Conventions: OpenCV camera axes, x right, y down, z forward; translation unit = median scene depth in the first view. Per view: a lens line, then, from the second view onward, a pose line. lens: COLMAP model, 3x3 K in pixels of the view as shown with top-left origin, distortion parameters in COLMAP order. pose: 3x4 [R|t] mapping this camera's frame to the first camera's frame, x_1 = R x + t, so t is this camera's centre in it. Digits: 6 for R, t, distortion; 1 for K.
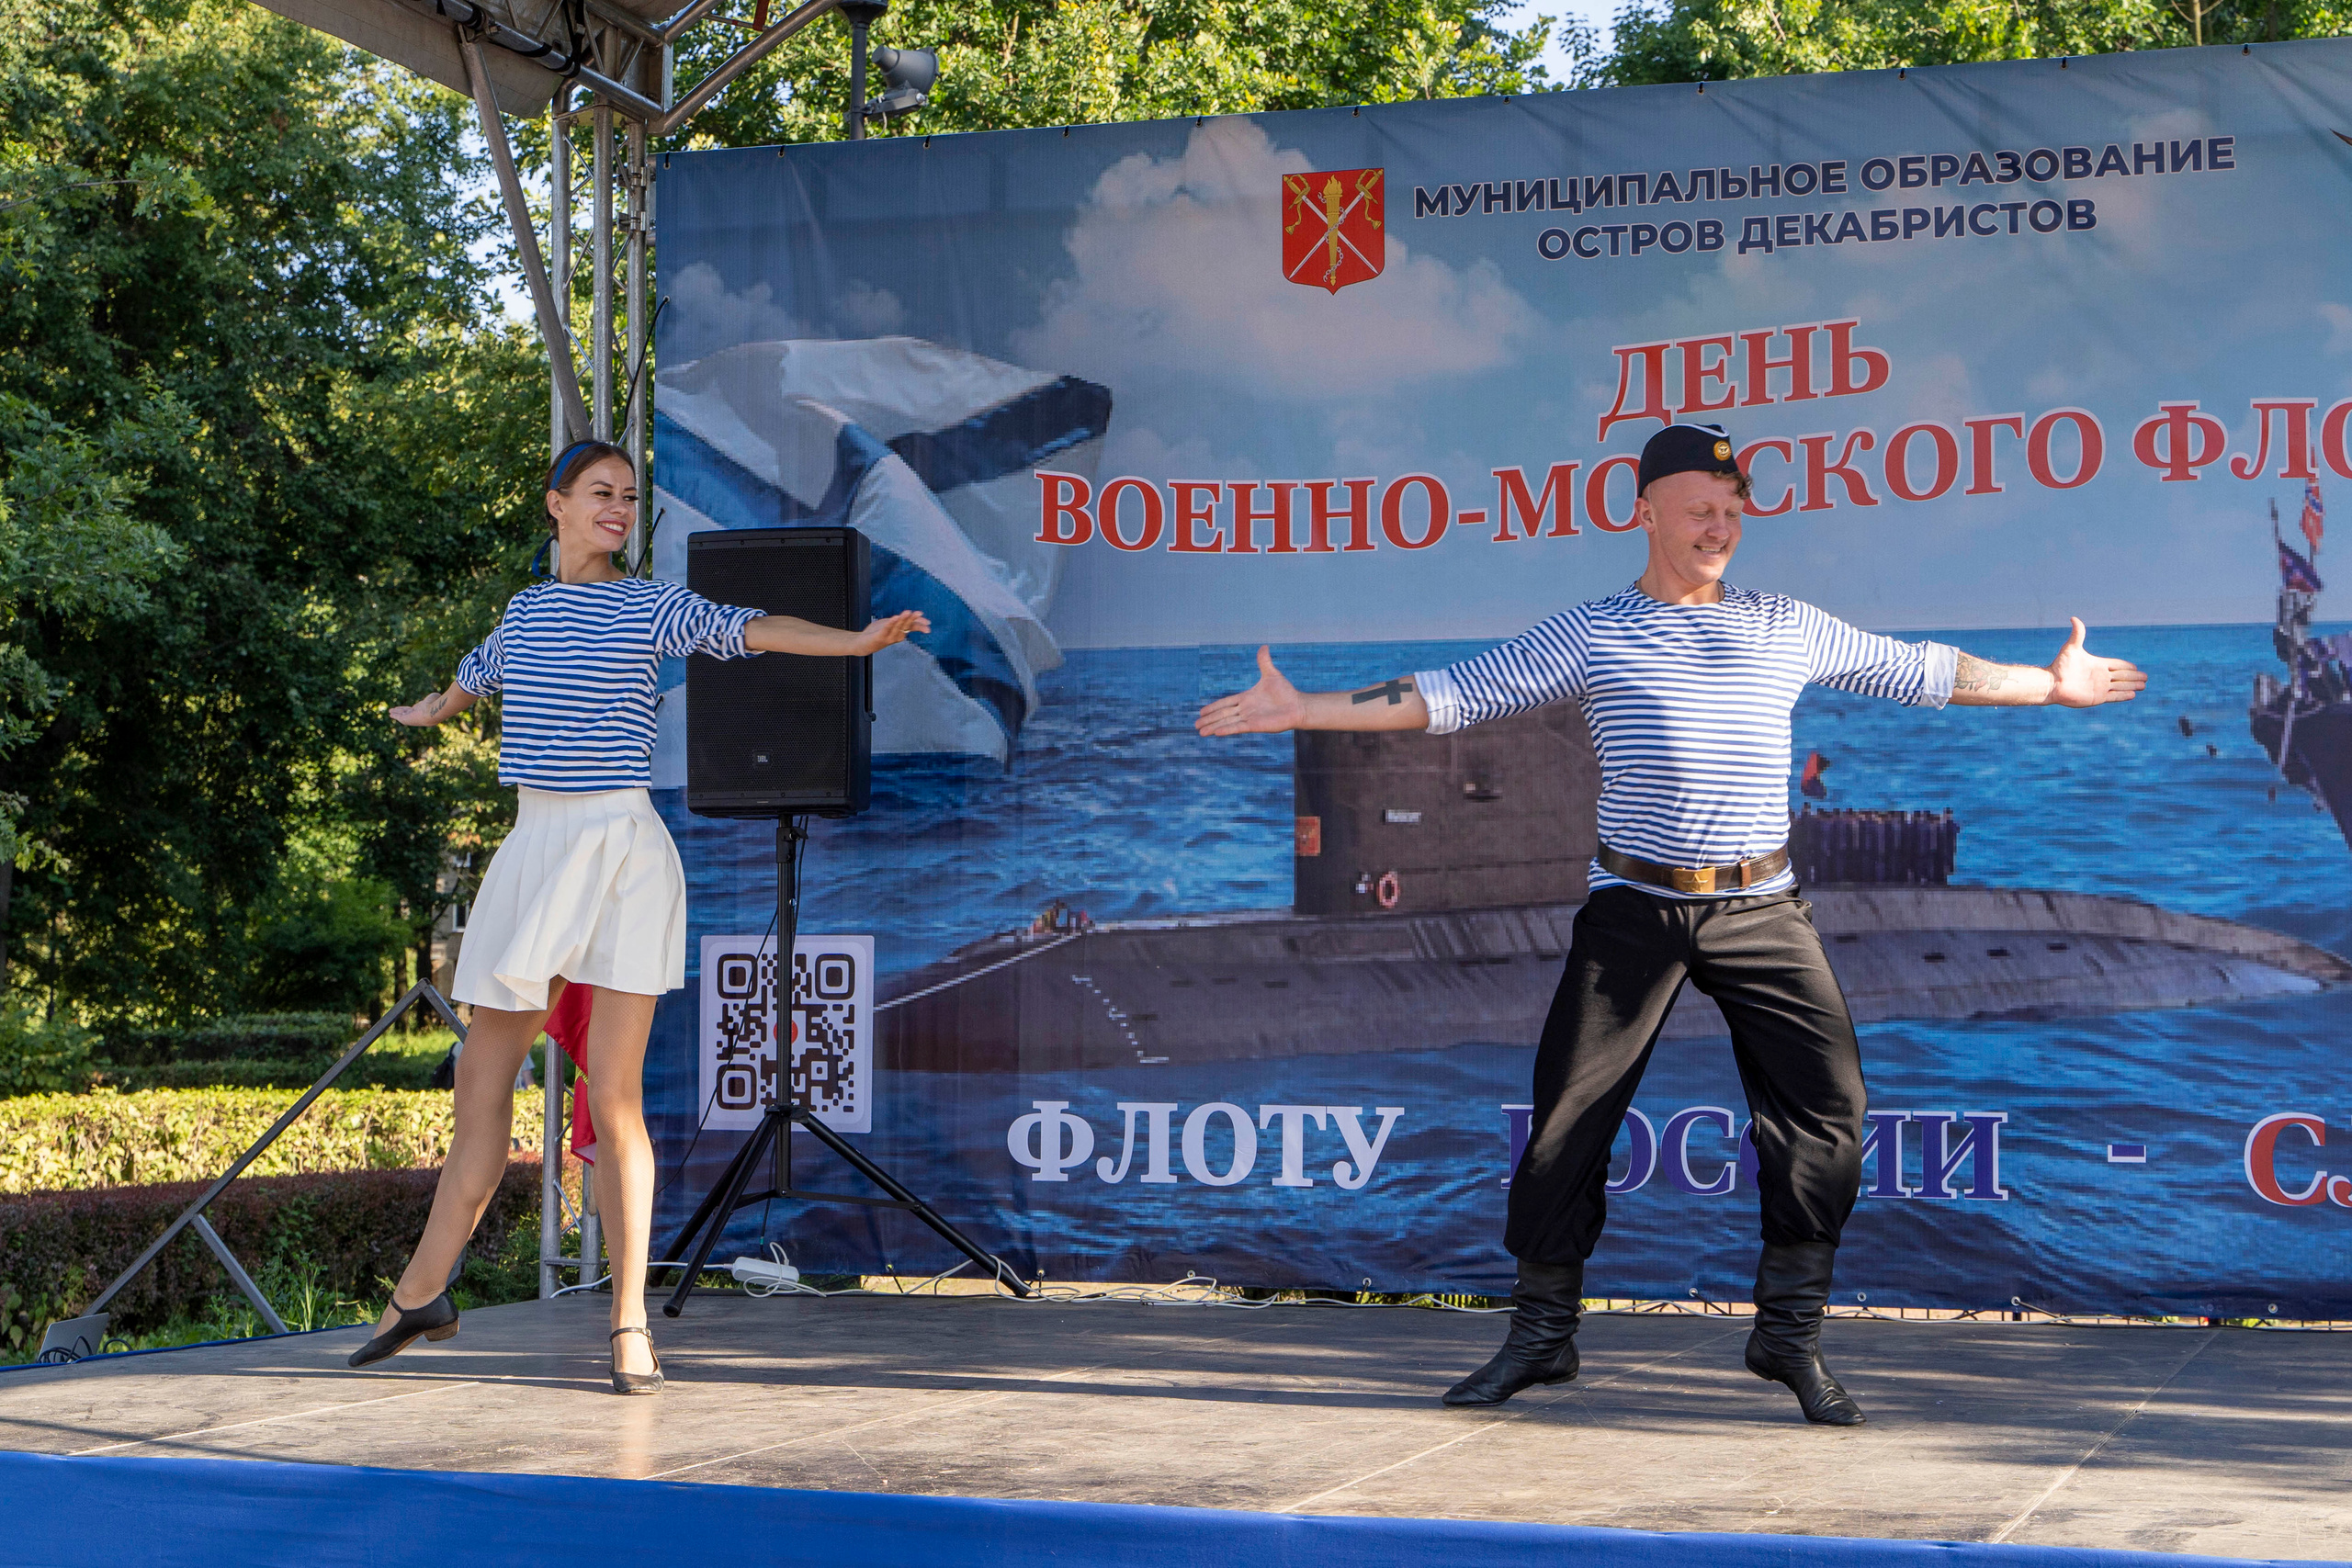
lens RADIAL K [[3429.8, 0, 1228.0], [0, 3429.8, 840.6], [0, 0, 1]] dist [0.000668, 0.000000]
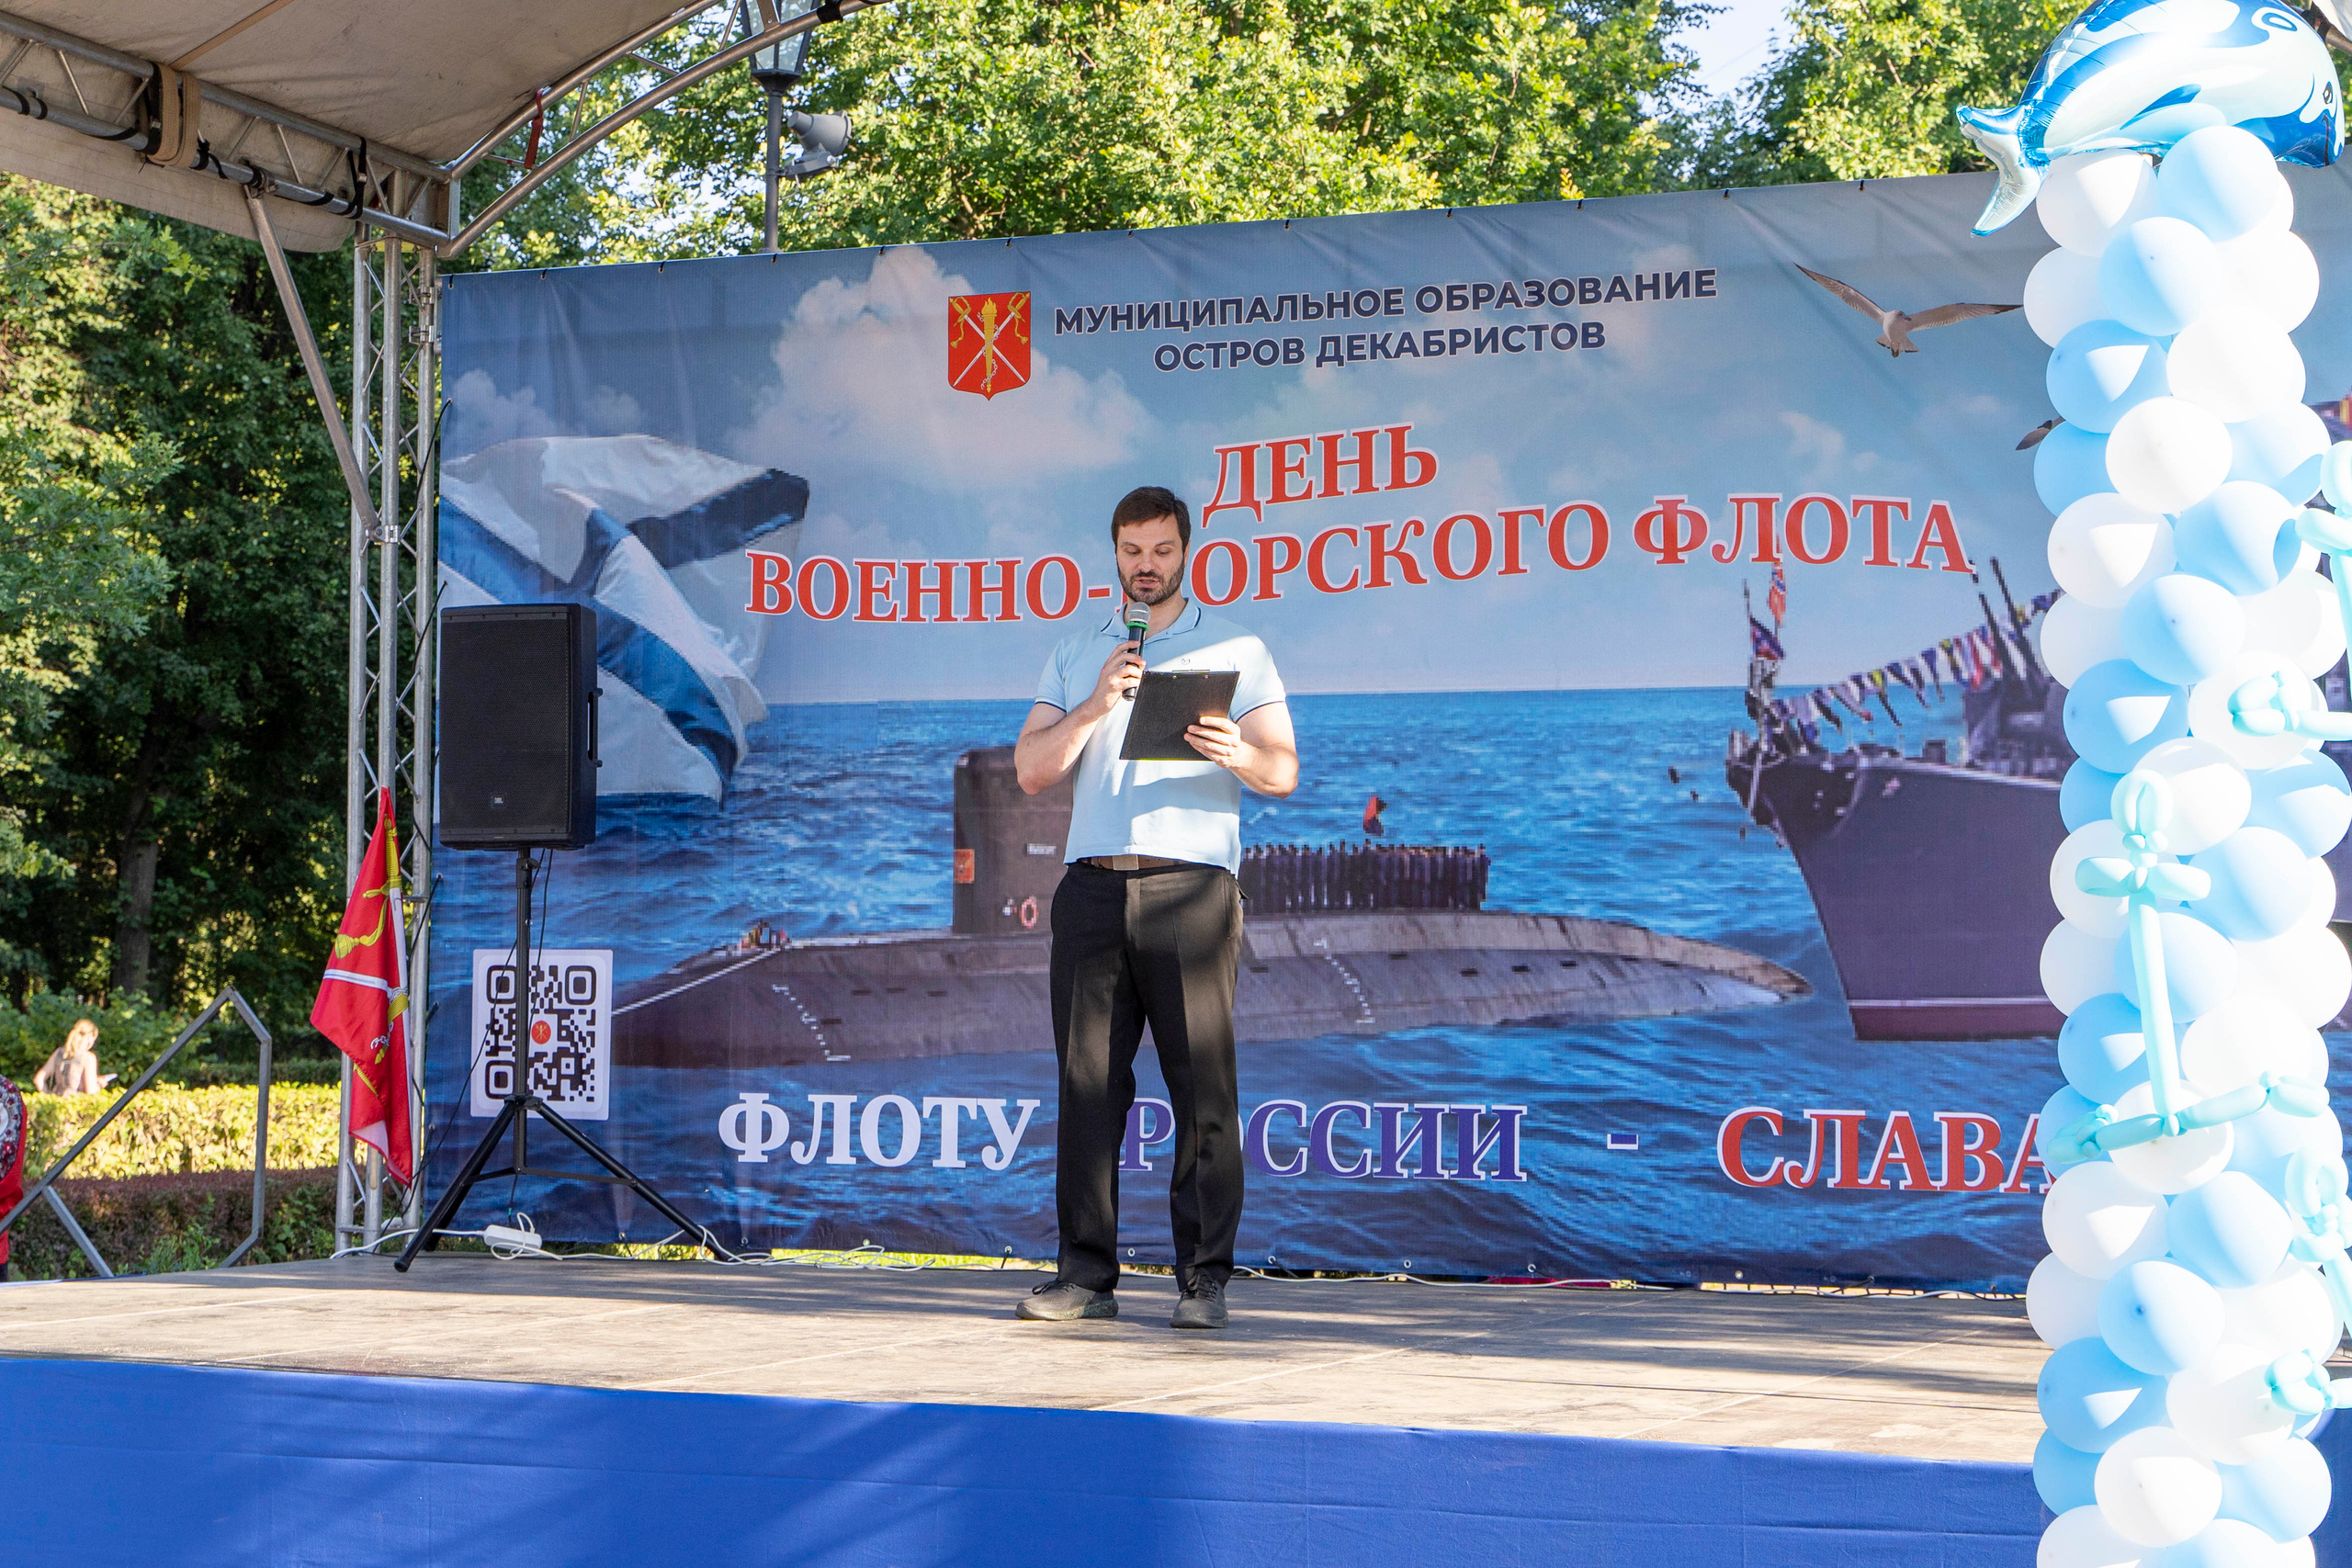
lens RADIAL K [[3680.6, 0, 1205.8], [0, 3680.6, 772.1], [0, 0, 1]] dist [-0.011961, 0.000000]
pose [[0.997375, -0.001492, -0.072395, 0.196255], [0.000411, 0.999888, -0.014946, -0.014502], [0.072409, 0.014877, 0.997264, -0.240225]]
